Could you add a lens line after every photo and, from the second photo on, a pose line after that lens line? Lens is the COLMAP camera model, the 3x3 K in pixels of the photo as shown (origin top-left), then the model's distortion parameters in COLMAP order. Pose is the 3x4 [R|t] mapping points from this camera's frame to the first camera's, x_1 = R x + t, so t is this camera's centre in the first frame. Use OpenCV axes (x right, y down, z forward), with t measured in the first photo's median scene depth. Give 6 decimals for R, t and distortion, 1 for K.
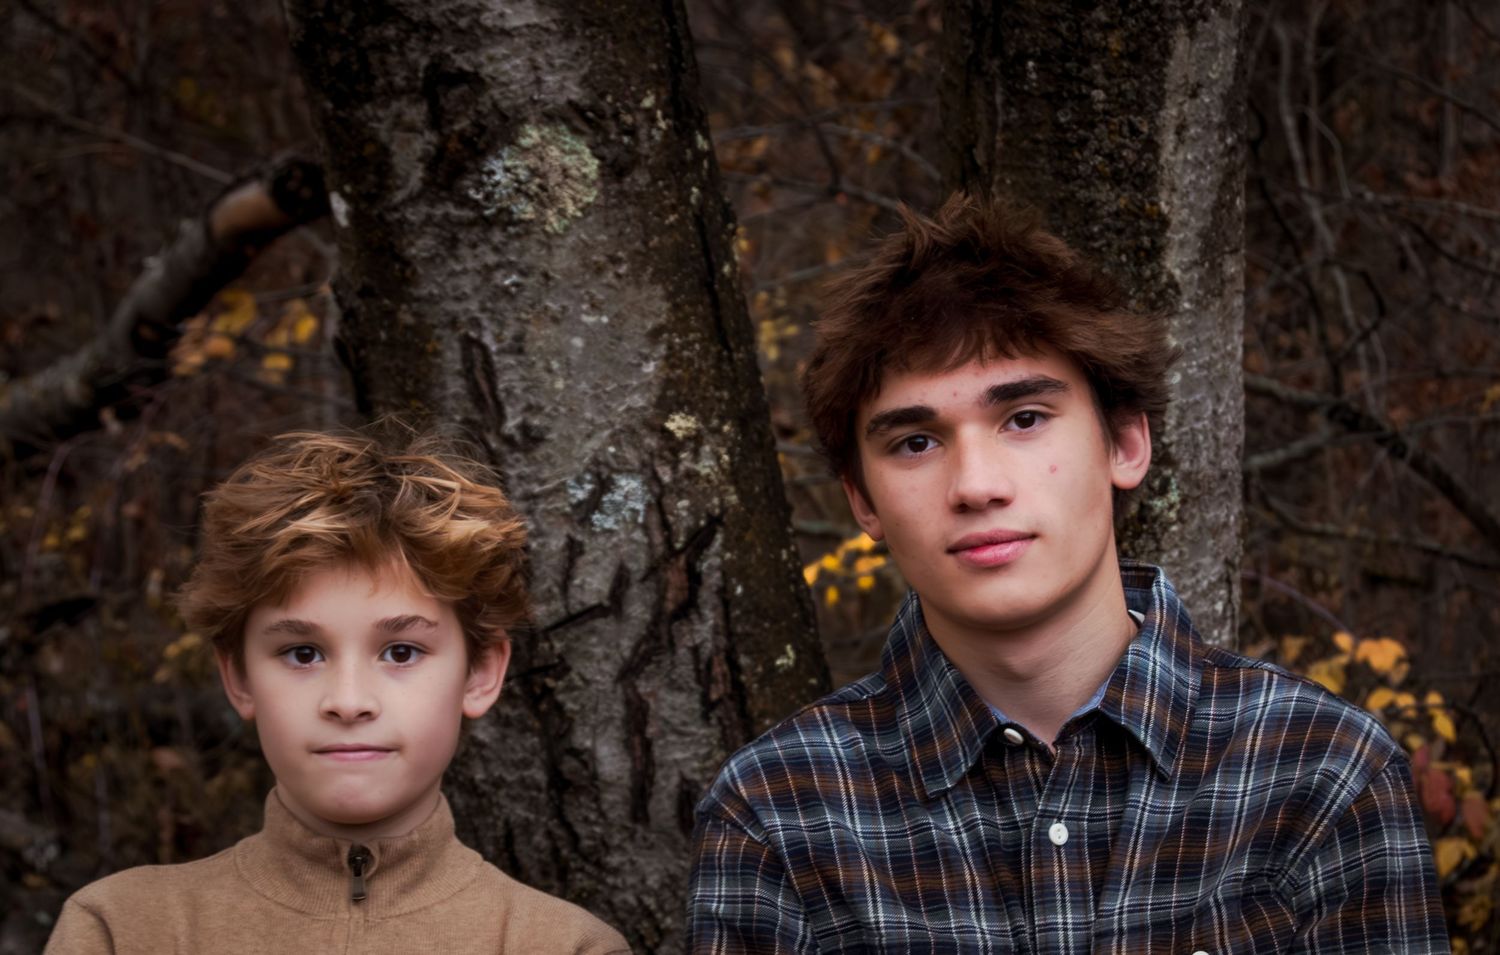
lens RADIAL K [[5557.3, 0, 750.0], [0, 5557.3, 477.5], [0, 0, 1]] dist [0.041814, 0.154244]
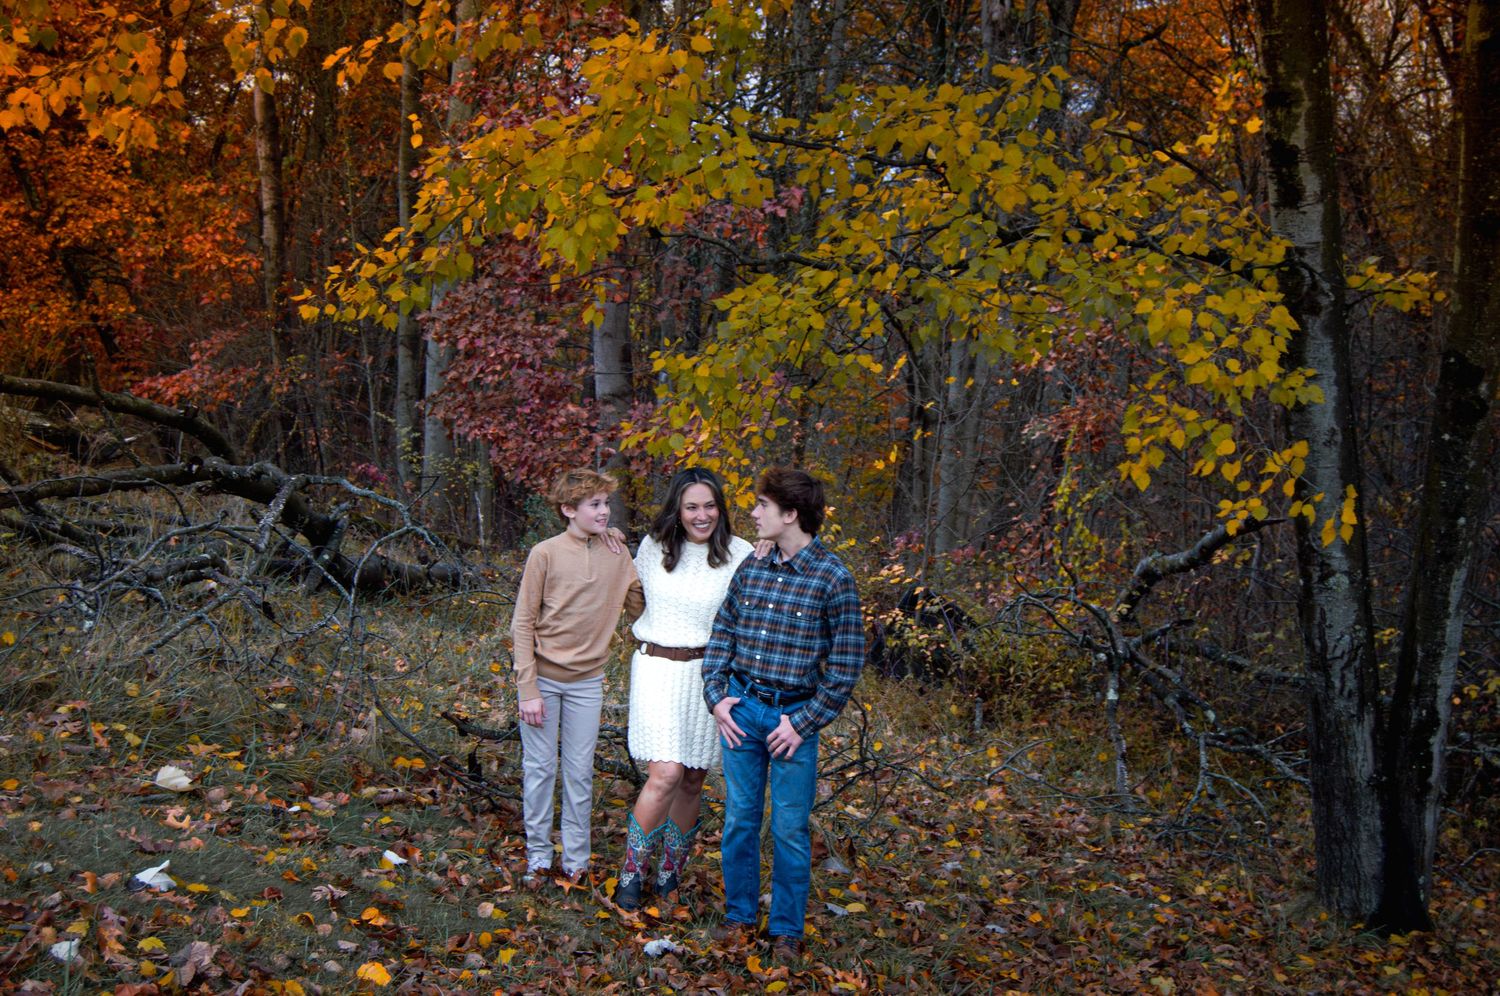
lens RADIAL K [[1954.5, 0, 748.4], [0, 1954.5, 529.0], [0, 0, 1]] dist [-0.063442, -0.035394]
pose [[0.948393, 0.121751, -0.292792, -0.033957], [-0.122021, 0.992375, 0.017416, -0.067694], [0.292680, 0.019210, 0.956018, -1.092707]]
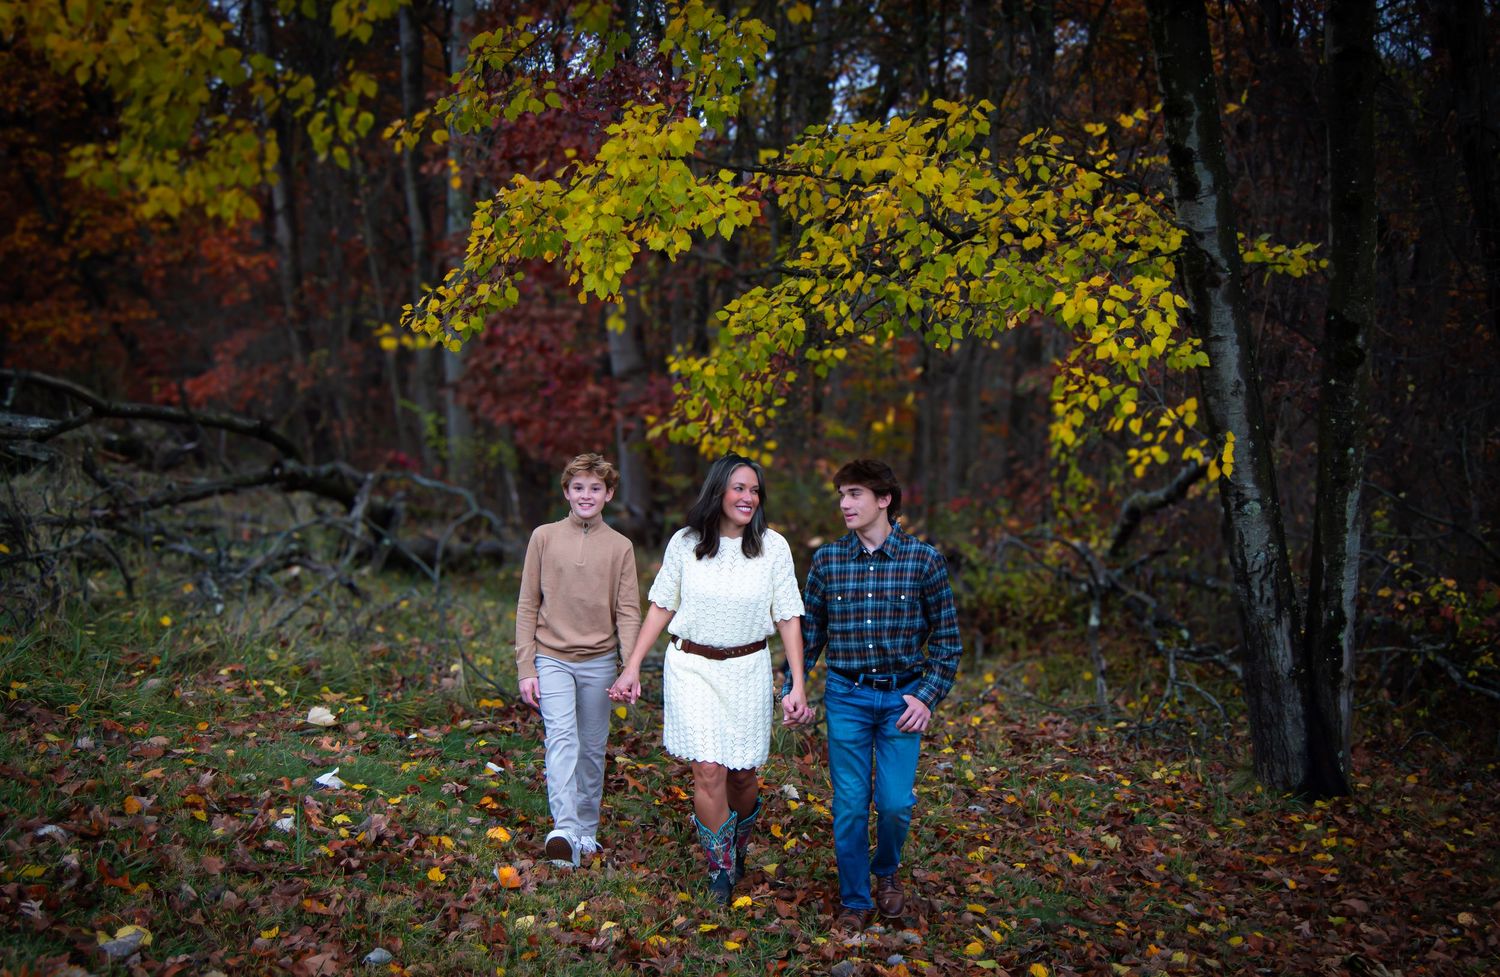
lens RADIAL K [[2005.6, 0, 750.0], [0, 2005.6, 488.5], [0, 0, 1]] dist [-0.075322, 0.025636]
pose [[0.950885, 0.061861, -0.303301, 0.117679], [-0.059391, 0.998084, 0.017369, -0.083053], [0.303794, 0.001498, 0.952737, -1.524641]]
